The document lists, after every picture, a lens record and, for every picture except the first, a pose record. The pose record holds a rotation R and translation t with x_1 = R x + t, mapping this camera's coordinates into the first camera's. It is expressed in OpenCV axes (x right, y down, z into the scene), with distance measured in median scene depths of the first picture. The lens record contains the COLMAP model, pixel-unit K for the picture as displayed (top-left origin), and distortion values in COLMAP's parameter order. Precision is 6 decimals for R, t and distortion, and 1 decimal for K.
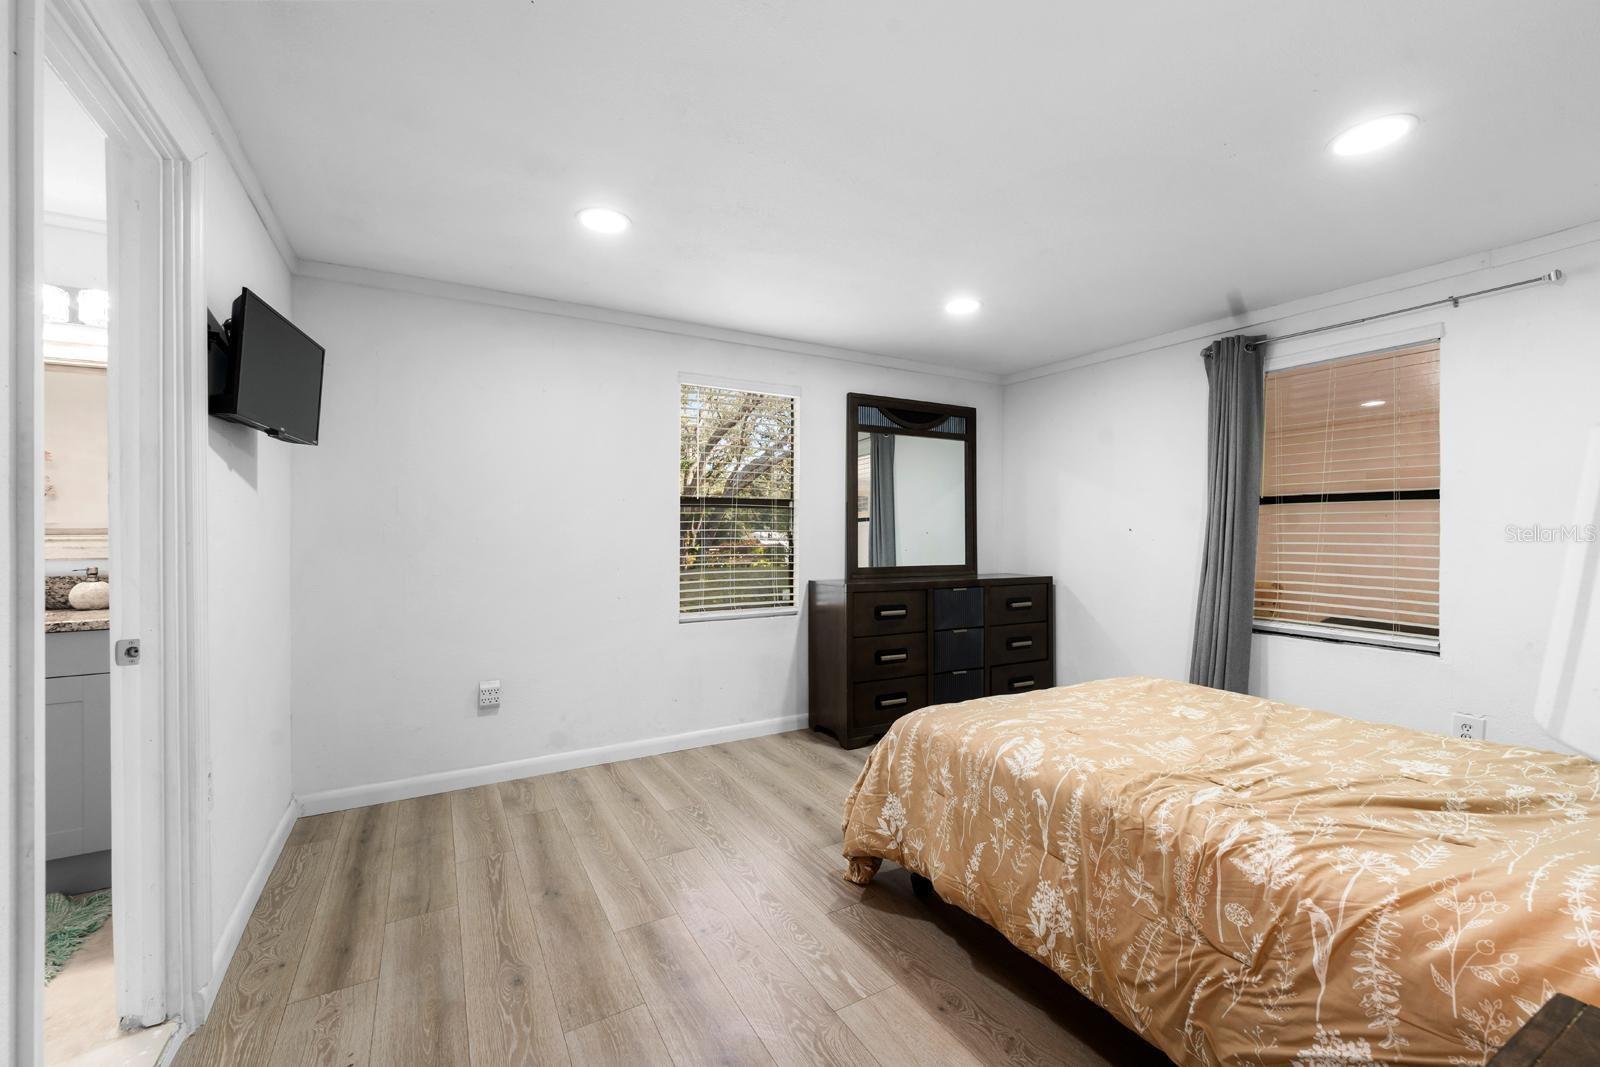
lens RADIAL K [[651.2, 0, 793.8], [0, 651.2, 538.3], [0, 0, 1]] dist [0.001001, 0.000029]
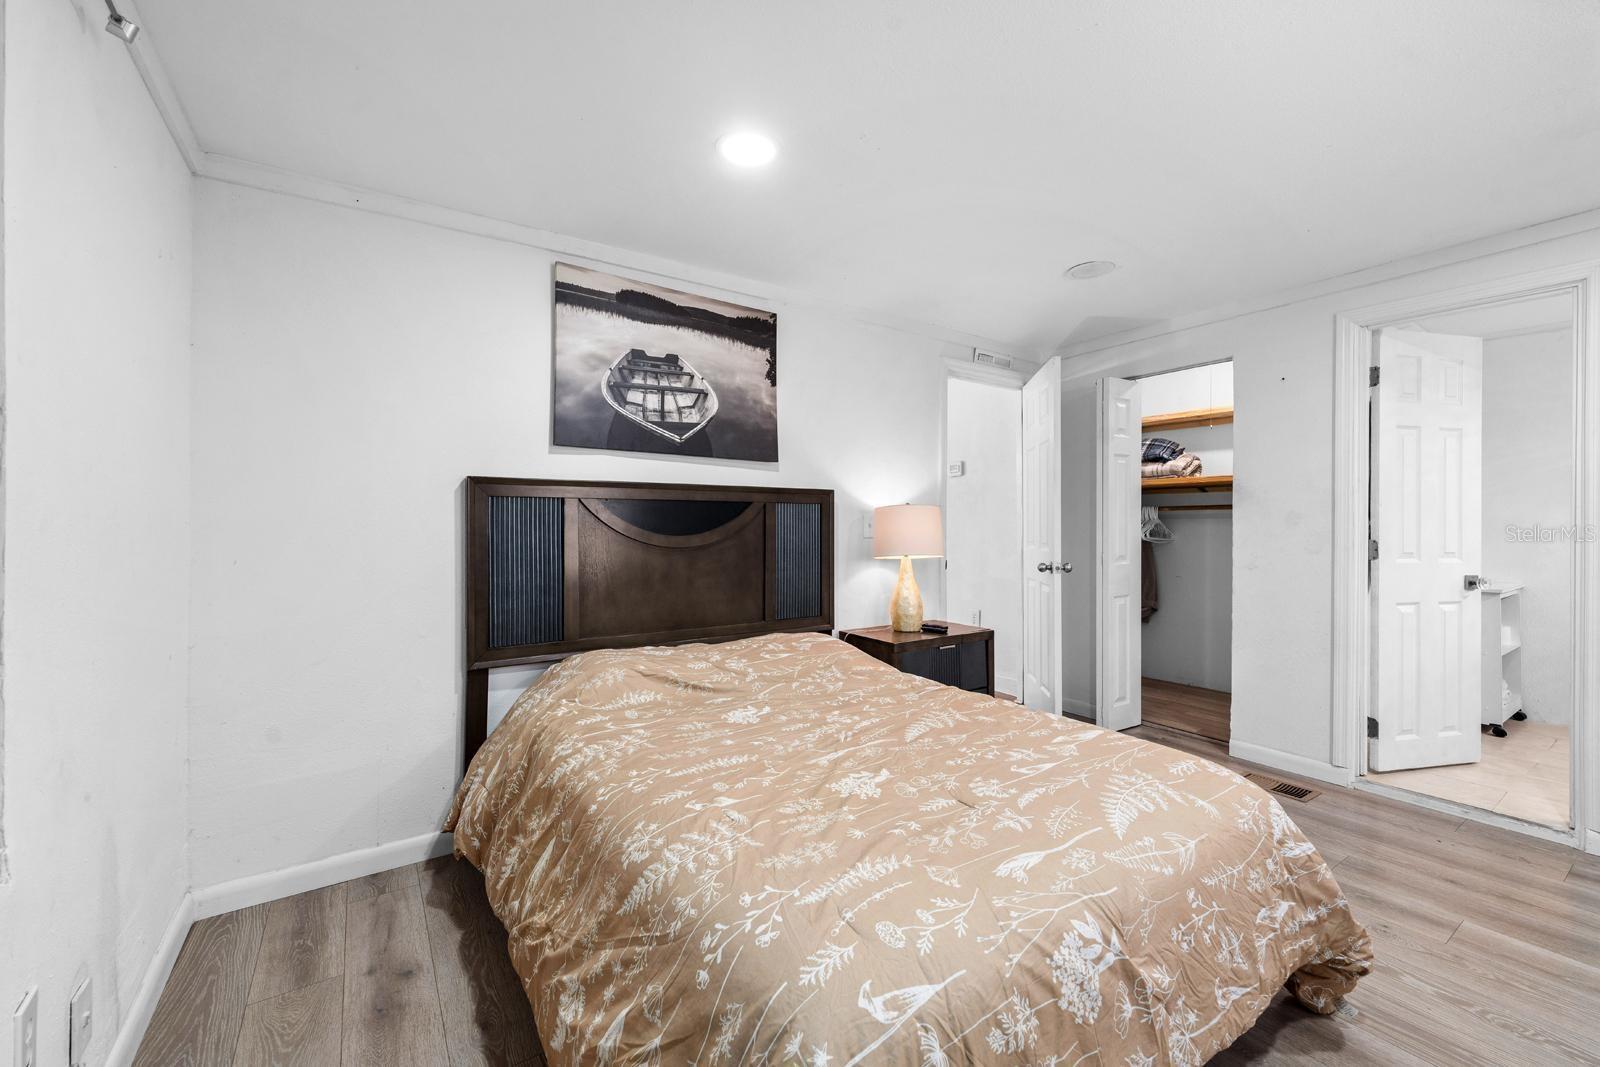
lens RADIAL K [[651.2, 0, 804.1], [0, 651.2, 533.9], [0, 0, 1]] dist [0.001001, 0.000029]
pose [[-0.996100, 0.002507, -0.088198, 0.847625], [0.001467, 0.999929, 0.011861, -0.001549], [0.088221, 0.011686, -0.996032, 1.961491]]
